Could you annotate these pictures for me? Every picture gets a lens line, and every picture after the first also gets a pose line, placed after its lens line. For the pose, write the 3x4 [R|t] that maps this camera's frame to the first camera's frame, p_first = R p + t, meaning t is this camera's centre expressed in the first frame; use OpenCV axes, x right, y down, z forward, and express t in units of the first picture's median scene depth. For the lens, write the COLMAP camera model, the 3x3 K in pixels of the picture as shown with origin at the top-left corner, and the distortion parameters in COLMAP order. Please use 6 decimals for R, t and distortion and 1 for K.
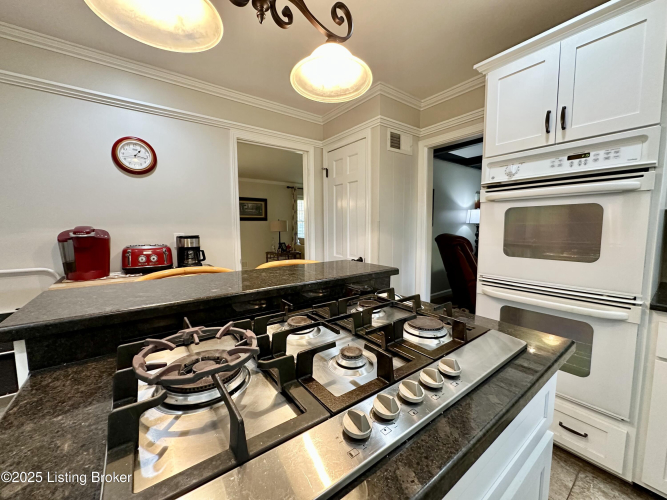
lens RADIAL K [[266.1, 0, 334.3], [0, 266.1, 249.1], [0, 0, 1]] dist [-0.002293, -0.000203]
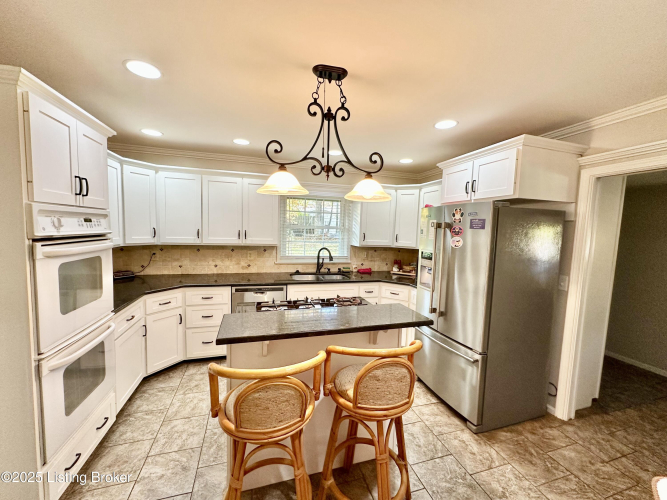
lens RADIAL K [[266.1, 0, 333.9], [0, 266.1, 249.7], [0, 0, 1]] dist [-0.002293, -0.000203]
pose [[-0.940601, -0.052467, 0.335437, -0.539638], [0.003261, 0.986546, 0.163454, -0.349389], [-0.339500, 0.154839, -0.927774, 1.526571]]
